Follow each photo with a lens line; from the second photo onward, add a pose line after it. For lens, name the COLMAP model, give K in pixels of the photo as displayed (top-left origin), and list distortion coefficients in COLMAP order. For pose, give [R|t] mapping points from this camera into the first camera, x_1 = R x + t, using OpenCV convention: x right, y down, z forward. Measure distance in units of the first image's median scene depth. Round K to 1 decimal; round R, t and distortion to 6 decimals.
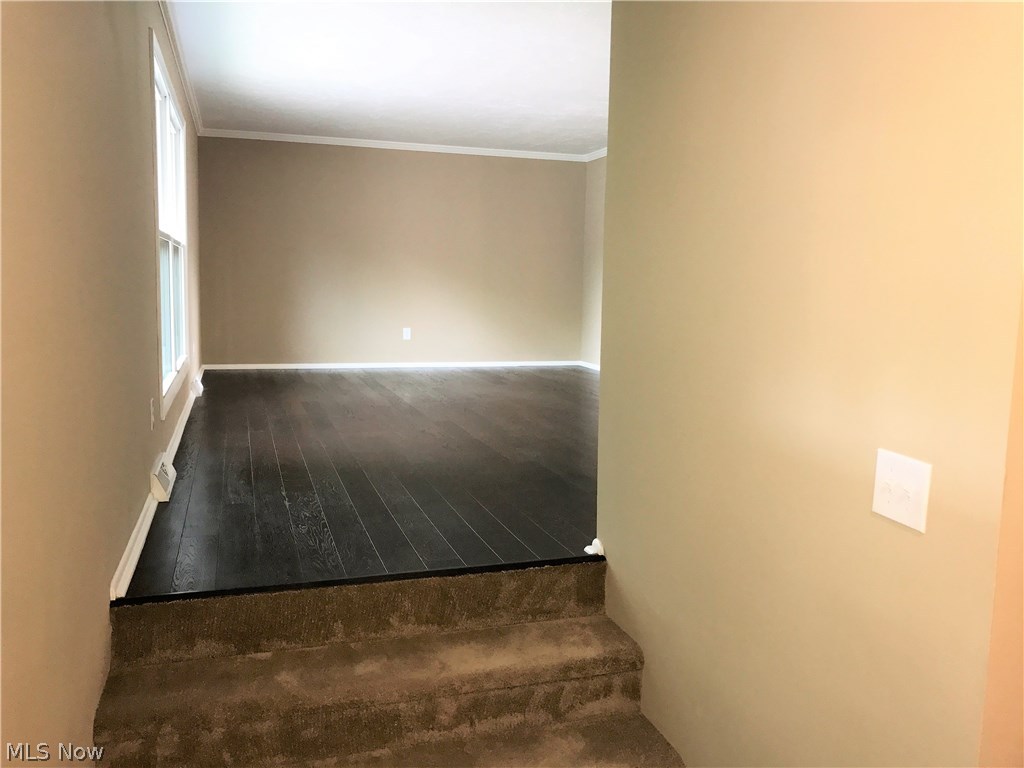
lens RADIAL K [[842.2, 0, 510.8], [0, 842.2, 376.2], [0, 0, 1]] dist [0.076950, -0.100738]
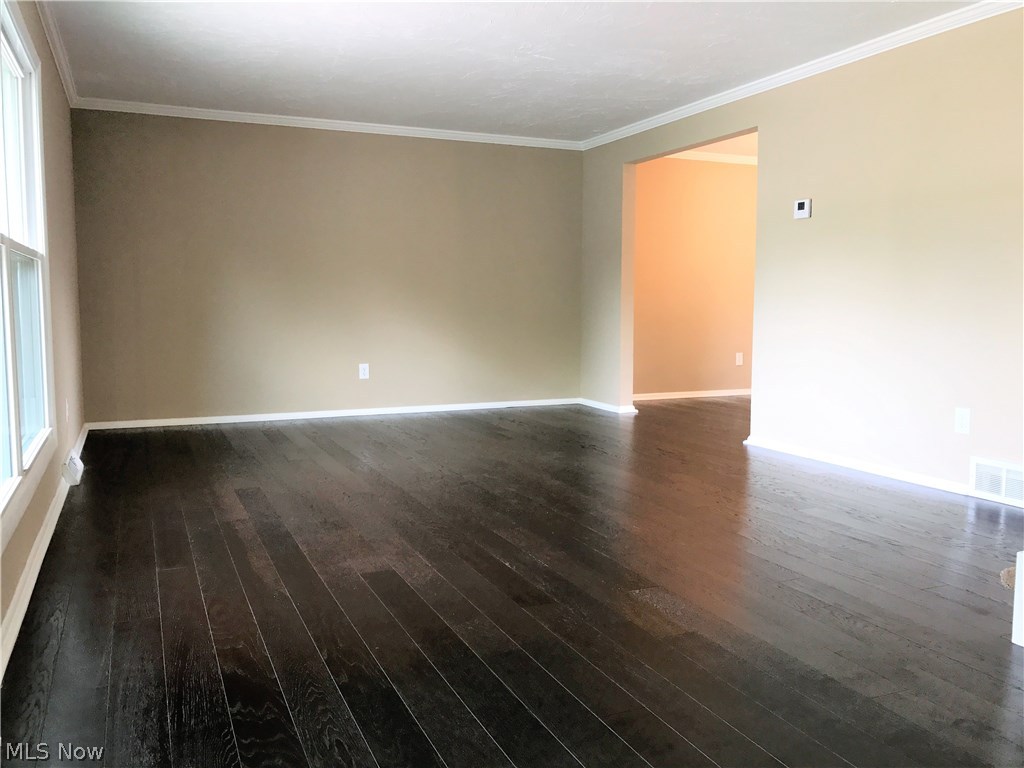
lens RADIAL K [[841.4, 0, 511.4], [0, 841.4, 375.0], [0, 0, 1]] dist [0.026183, 0.007235]
pose [[0.993916, -0.029718, 0.106053, -0.075480], [0.032044, 0.999280, -0.020301, -0.029106], [-0.105374, 0.023576, 0.994153, 0.237682]]
